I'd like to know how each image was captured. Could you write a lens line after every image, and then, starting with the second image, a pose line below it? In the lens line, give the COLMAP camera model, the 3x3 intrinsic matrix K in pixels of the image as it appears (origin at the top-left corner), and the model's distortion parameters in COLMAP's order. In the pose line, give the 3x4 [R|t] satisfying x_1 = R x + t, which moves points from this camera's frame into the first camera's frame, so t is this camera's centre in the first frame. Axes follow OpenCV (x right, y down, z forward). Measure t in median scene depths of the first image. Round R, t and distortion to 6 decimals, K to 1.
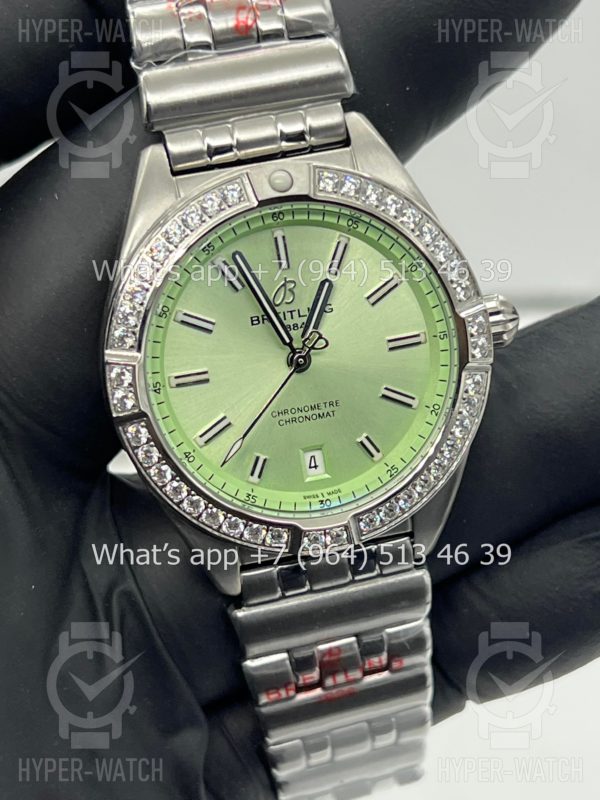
lens RADIAL K [[1948.9, 0, 300.0], [0, 1948.9, 400.0], [0, 0, 1]] dist [0.130800, 0.033332]
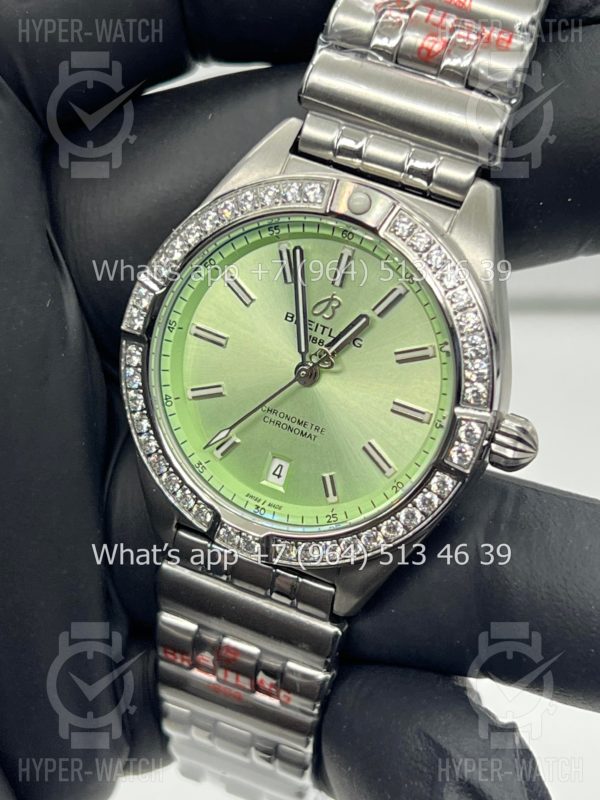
lens RADIAL K [[1948.9, 0, 300.0], [0, 1948.9, 400.0], [0, 0, 1]] dist [0.130800, 0.033332]
pose [[0.782400, 0.495566, -0.377180, 0.379597], [-0.487894, 0.864148, 0.123319, -0.129860], [0.387051, 0.087539, 0.917893, 0.085732]]
